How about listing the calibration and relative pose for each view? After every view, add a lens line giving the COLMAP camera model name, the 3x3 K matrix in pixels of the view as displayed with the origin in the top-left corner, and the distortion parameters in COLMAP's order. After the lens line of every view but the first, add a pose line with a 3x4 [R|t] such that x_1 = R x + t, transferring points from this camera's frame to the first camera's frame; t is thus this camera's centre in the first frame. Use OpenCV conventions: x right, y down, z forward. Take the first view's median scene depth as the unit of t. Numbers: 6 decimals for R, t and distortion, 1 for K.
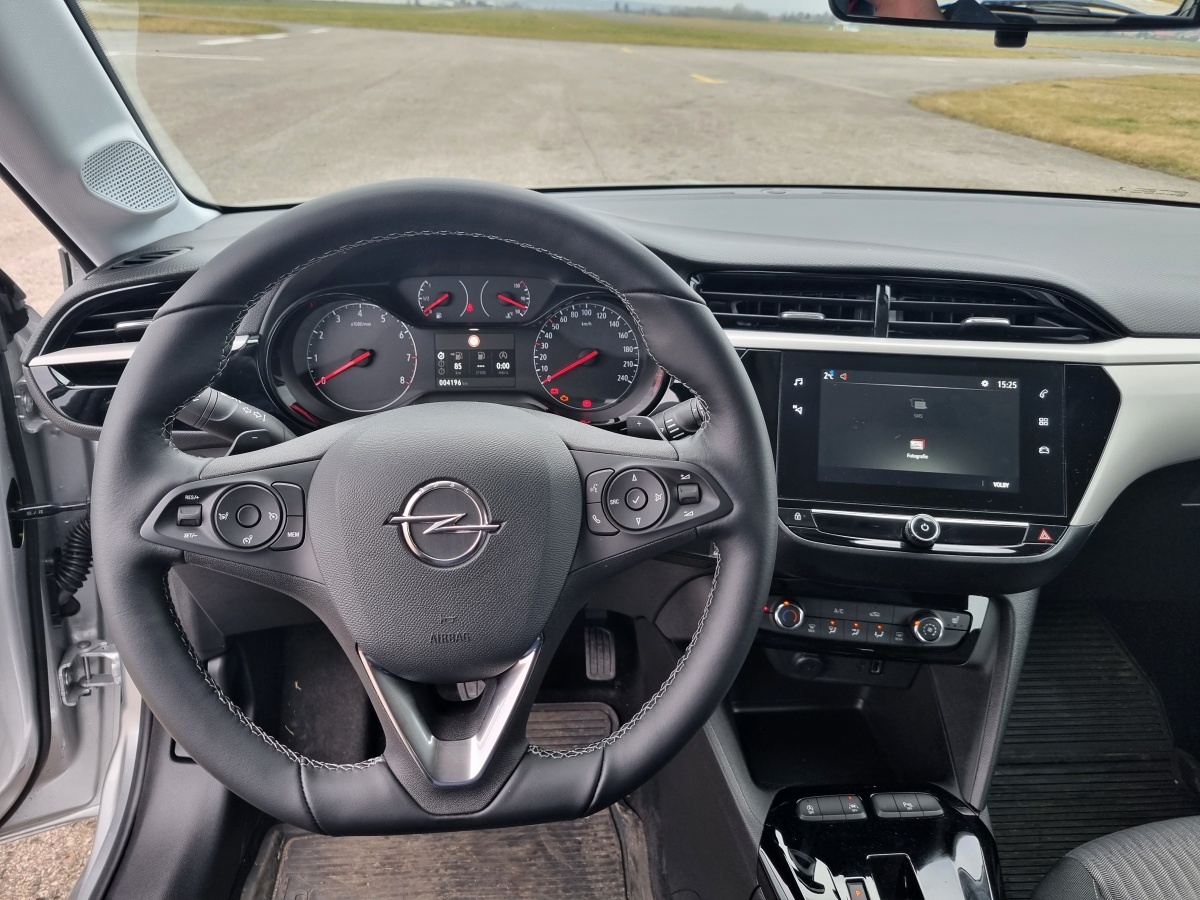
lens RADIAL K [[904.6, 0, 601.8], [0, 904.6, 438.7], [0, 0, 1]] dist [0.031322, -0.016099]
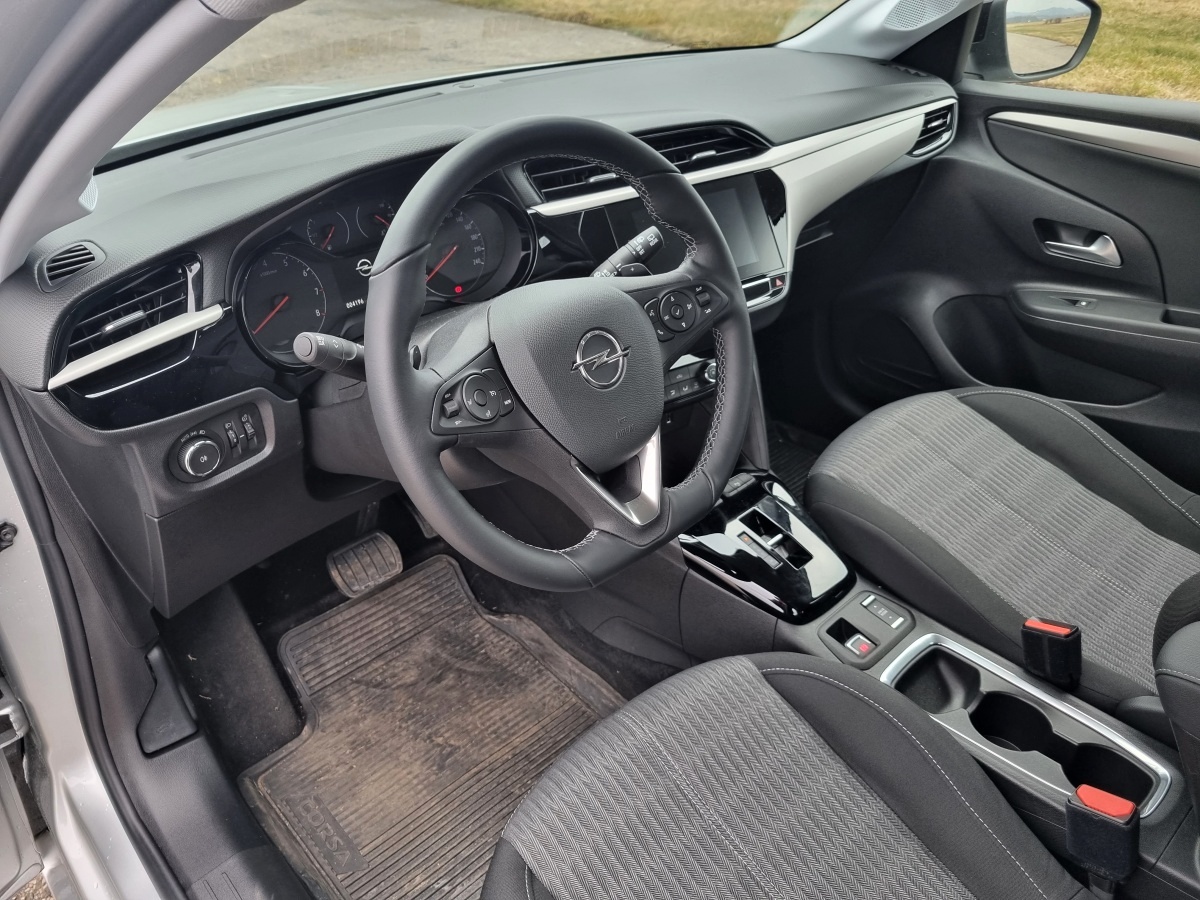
lens RADIAL K [[904.6, 0, 600.2], [0, 904.6, 458.0], [0, 0, 1]] dist [0.031322, -0.016099]
pose [[0.777469, -0.369621, 0.508845, -0.446269], [0.288459, 0.928525, 0.233735, -0.045637], [-0.558869, -0.034941, 0.828520, -0.098876]]
